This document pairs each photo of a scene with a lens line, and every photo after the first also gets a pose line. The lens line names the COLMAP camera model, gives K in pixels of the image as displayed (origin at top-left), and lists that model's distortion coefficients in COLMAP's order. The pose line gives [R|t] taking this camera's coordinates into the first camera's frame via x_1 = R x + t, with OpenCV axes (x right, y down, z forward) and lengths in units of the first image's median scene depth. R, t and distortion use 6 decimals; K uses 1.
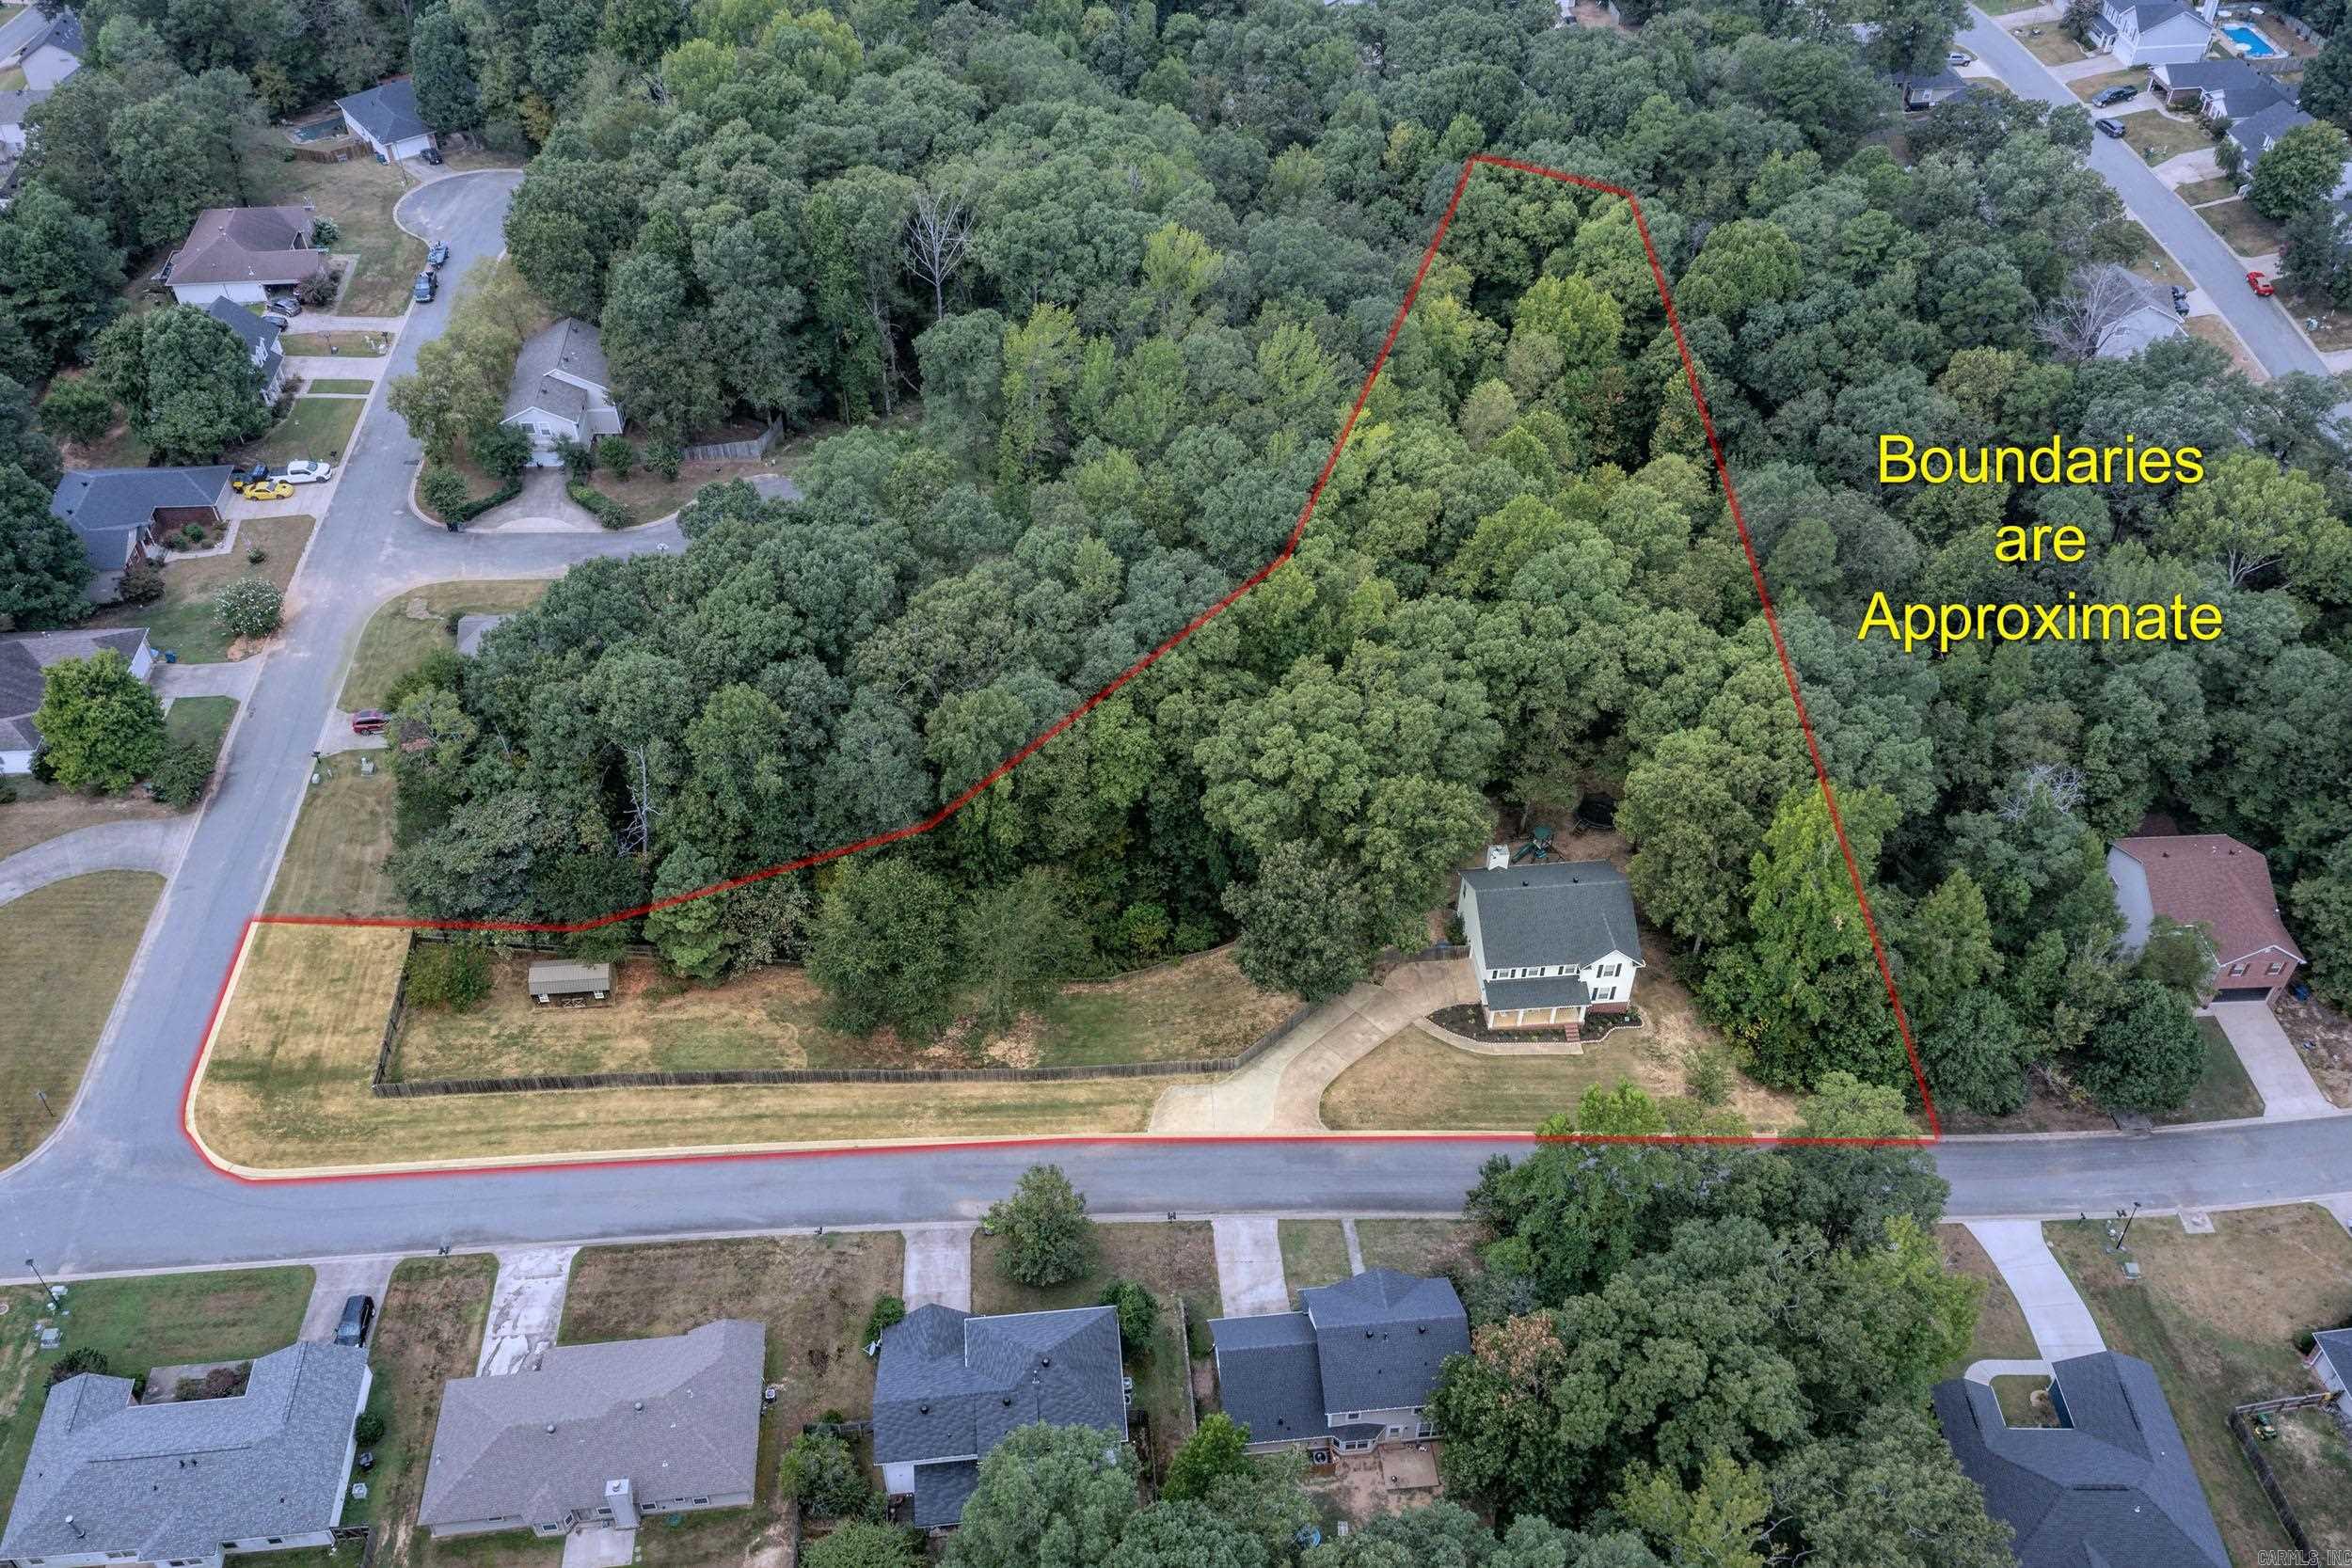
lens RADIAL K [[2002.4, 0, 1177.3], [0, 2002.4, 833.5], [0, 0, 1]] dist [0.116572, -0.137439]
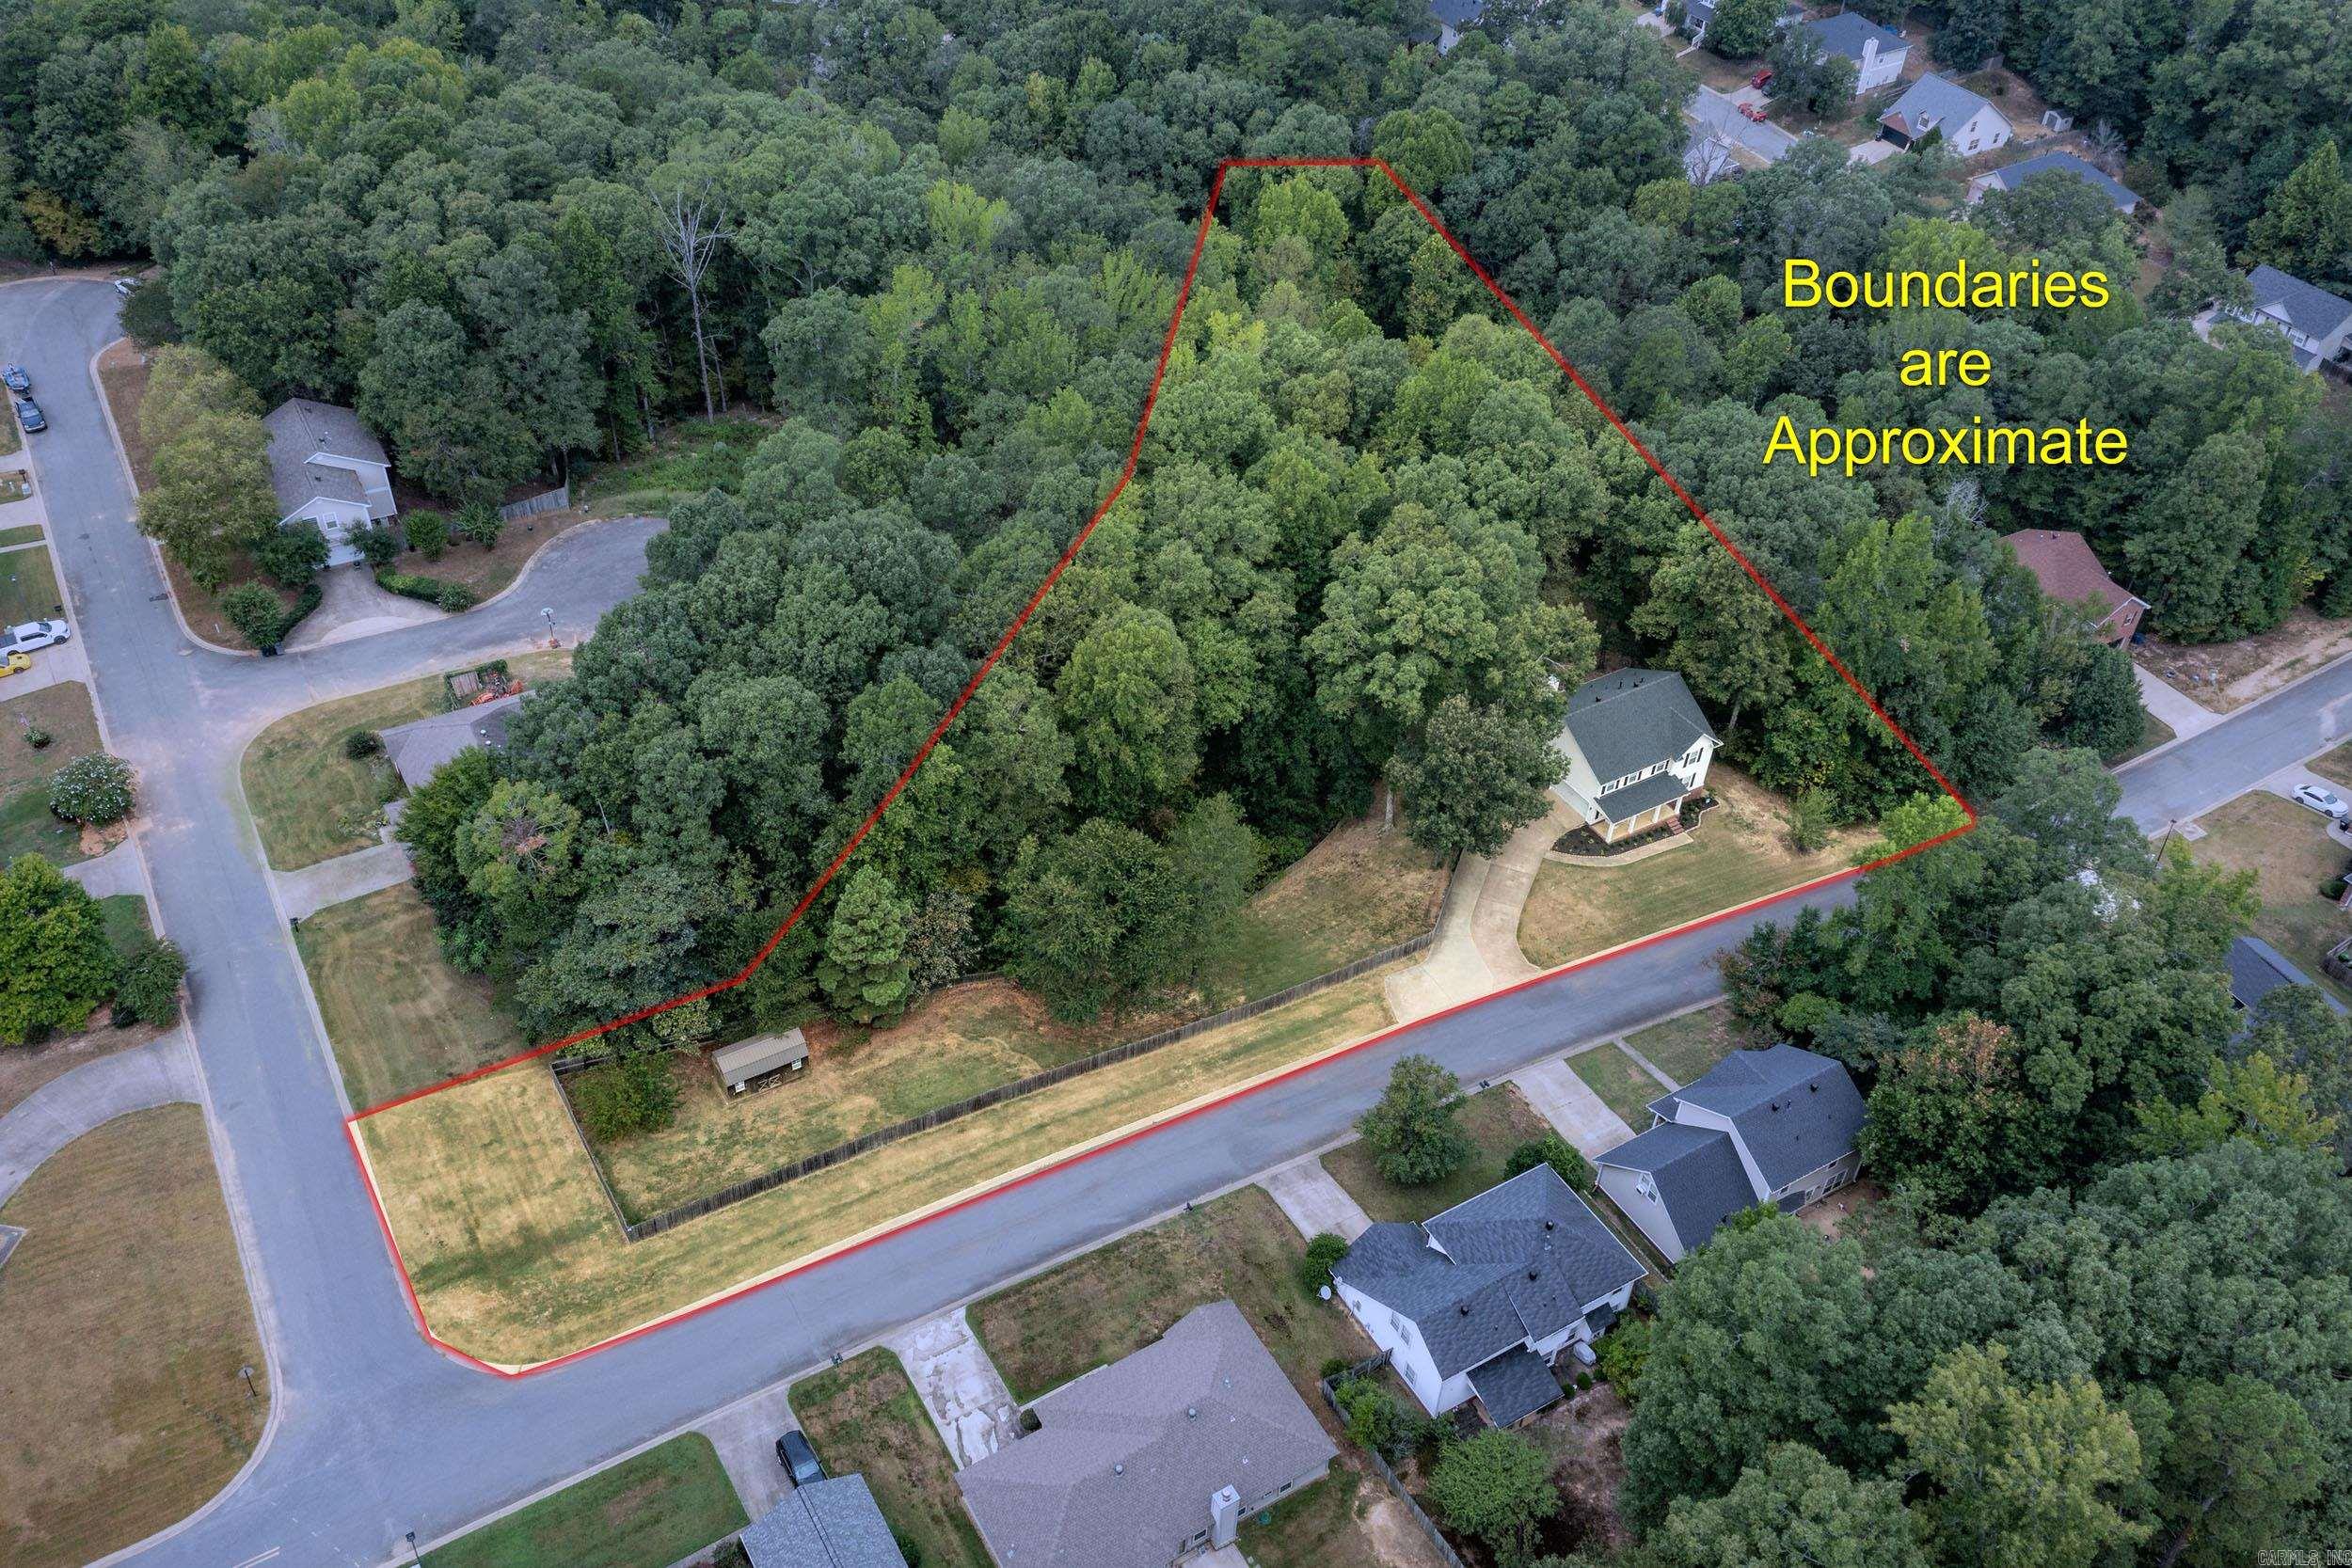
lens RADIAL K [[2002.4, 0, 1190.7], [0, 2002.4, 802.9], [0, 0, 1]] dist [0.116572, -0.137439]
pose [[0.901990, -0.261677, 0.343424, -0.390967], [0.273750, 0.961702, 0.013790, 0.004036], [-0.333880, 0.081574, 0.939079, 0.096930]]
